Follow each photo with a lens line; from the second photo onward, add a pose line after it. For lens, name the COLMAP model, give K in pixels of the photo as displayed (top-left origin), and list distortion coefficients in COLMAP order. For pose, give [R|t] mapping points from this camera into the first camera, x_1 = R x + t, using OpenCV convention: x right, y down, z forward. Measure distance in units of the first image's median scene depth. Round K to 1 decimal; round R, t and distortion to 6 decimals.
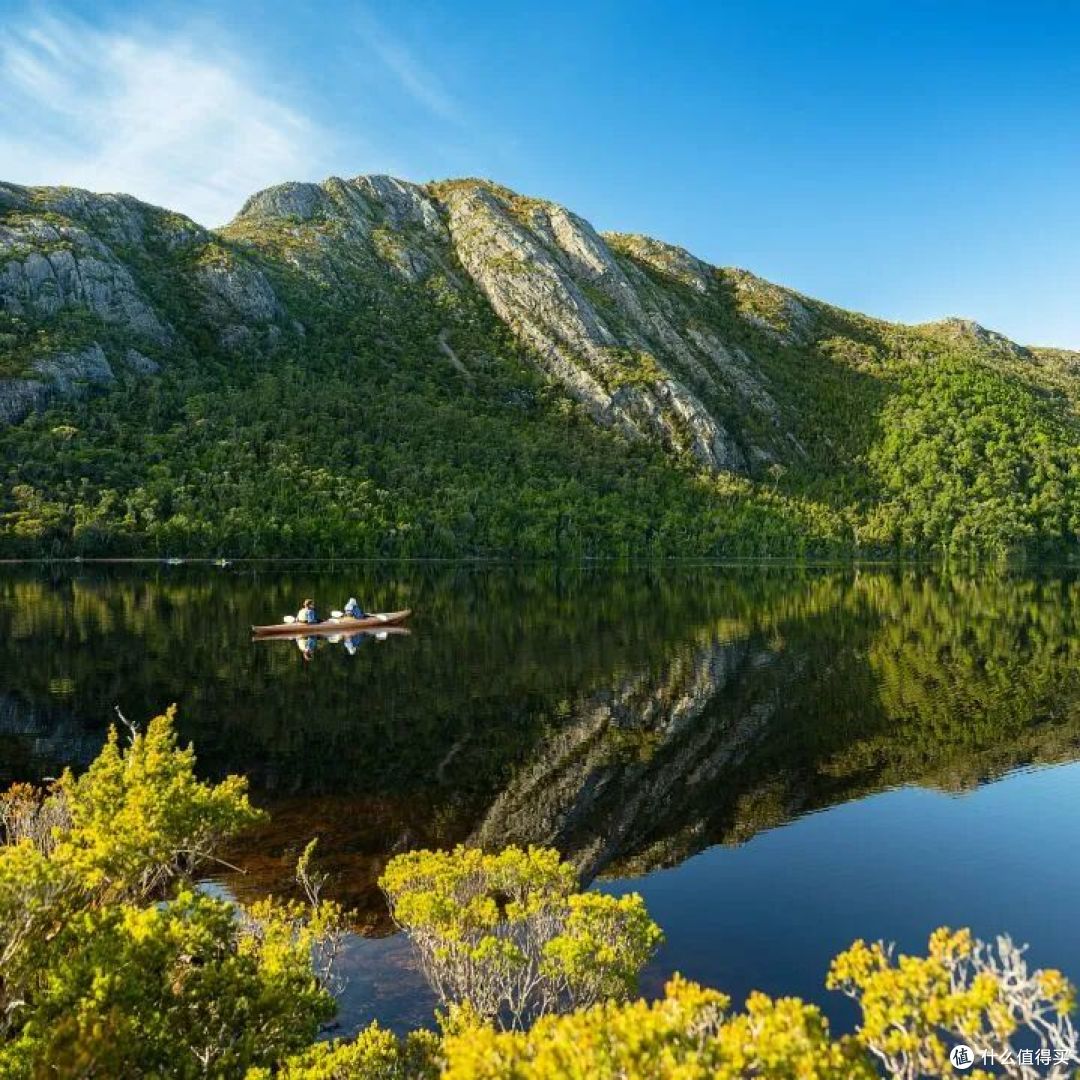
lens RADIAL K [[1140.9, 0, 540.1], [0, 1140.9, 543.3], [0, 0, 1]] dist [-0.022538, 0.000000]
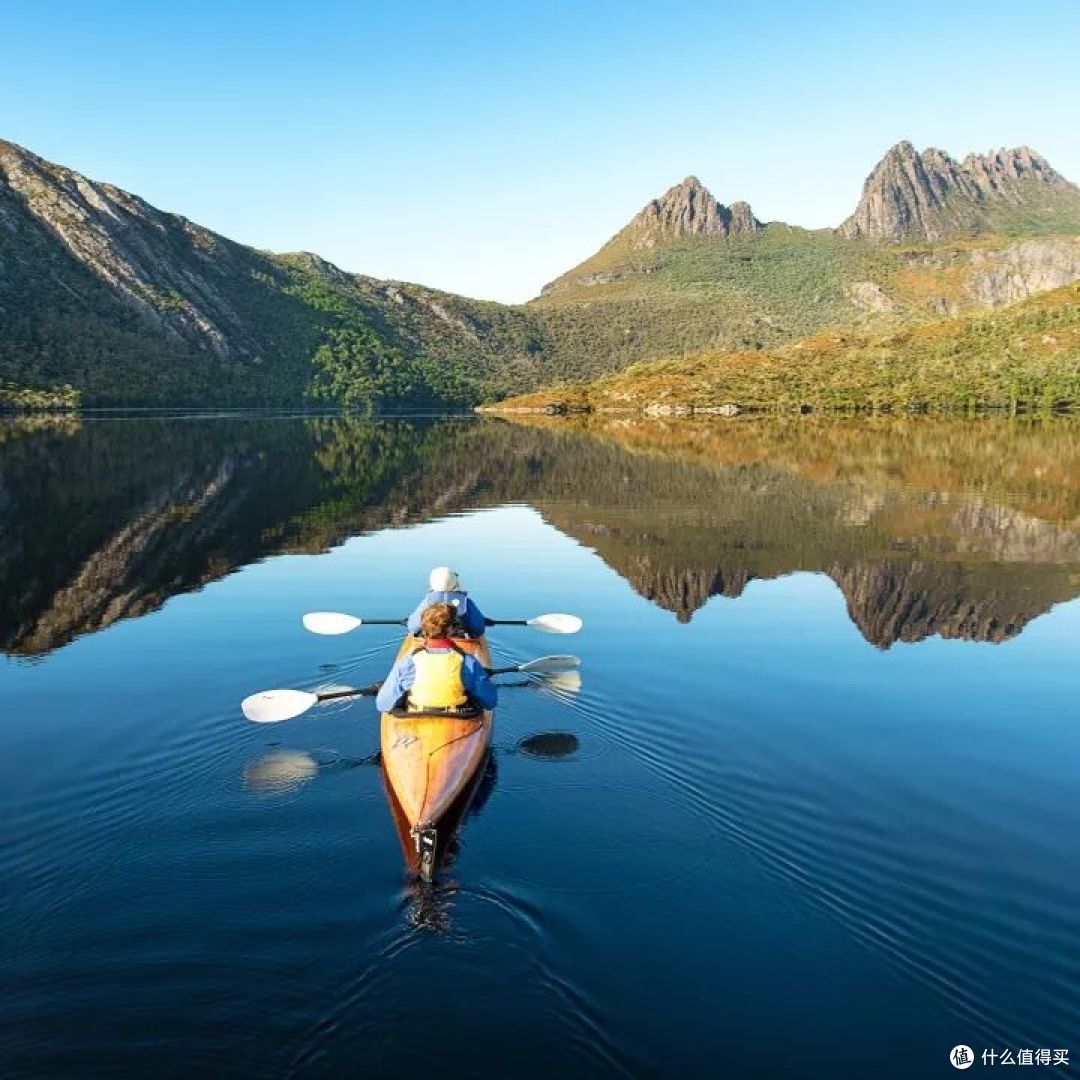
lens RADIAL K [[1140.9, 0, 540.5], [0, 1140.9, 540.7], [0, 0, 1]] dist [-0.022538, 0.000000]
pose [[0.810085, -0.073474, 0.581691, -0.488173], [0.000855, 0.992264, 0.124142, -0.003030], [-0.586312, -0.100068, 0.803881, -0.744142]]
